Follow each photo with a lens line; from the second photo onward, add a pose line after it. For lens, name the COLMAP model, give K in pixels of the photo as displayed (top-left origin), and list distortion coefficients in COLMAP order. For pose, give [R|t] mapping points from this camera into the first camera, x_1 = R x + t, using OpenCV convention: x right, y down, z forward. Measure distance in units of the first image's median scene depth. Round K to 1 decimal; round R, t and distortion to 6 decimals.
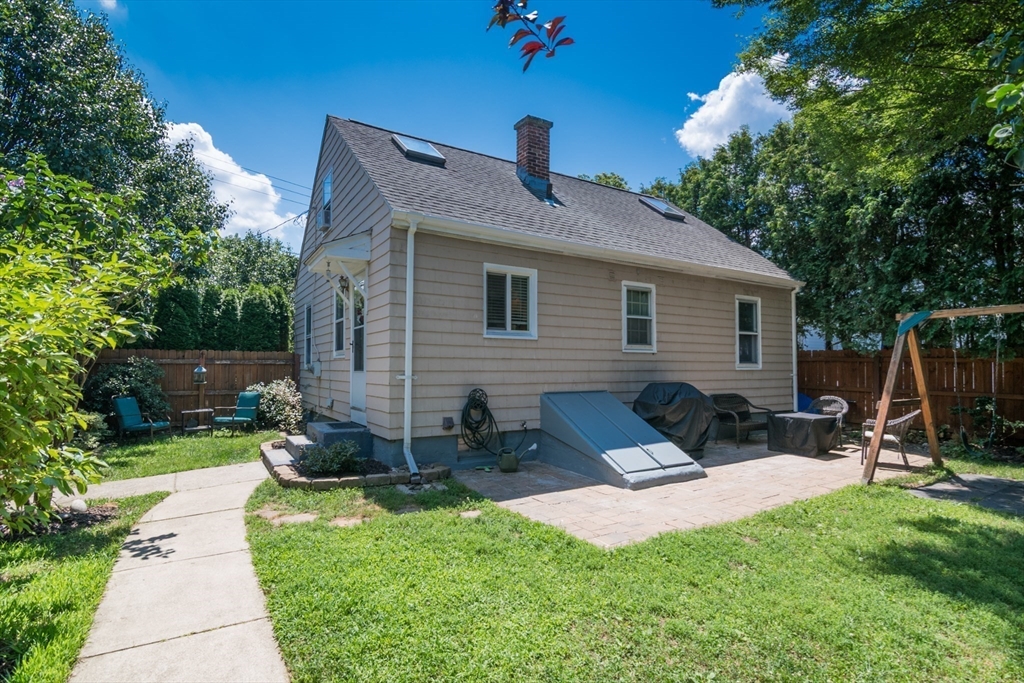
lens RADIAL K [[497.4, 0, 512.0], [0, 497.4, 341.5], [0, 0, 1]] dist [-0.013947, -0.000540]
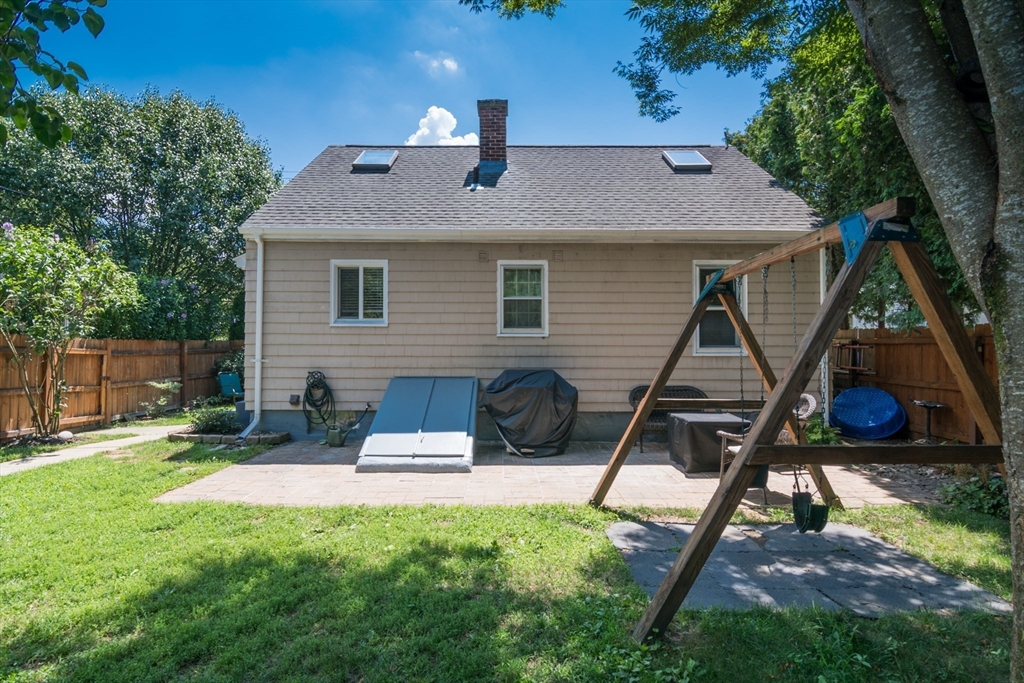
lens RADIAL K [[497.4, 0, 512.0], [0, 497.4, 341.5], [0, 0, 1]] dist [-0.013947, -0.000540]
pose [[0.853425, -0.012348, -0.521070, 0.821664], [0.026353, 0.999463, 0.019478, 0.014553], [0.520549, -0.030355, 0.853292, 0.234939]]
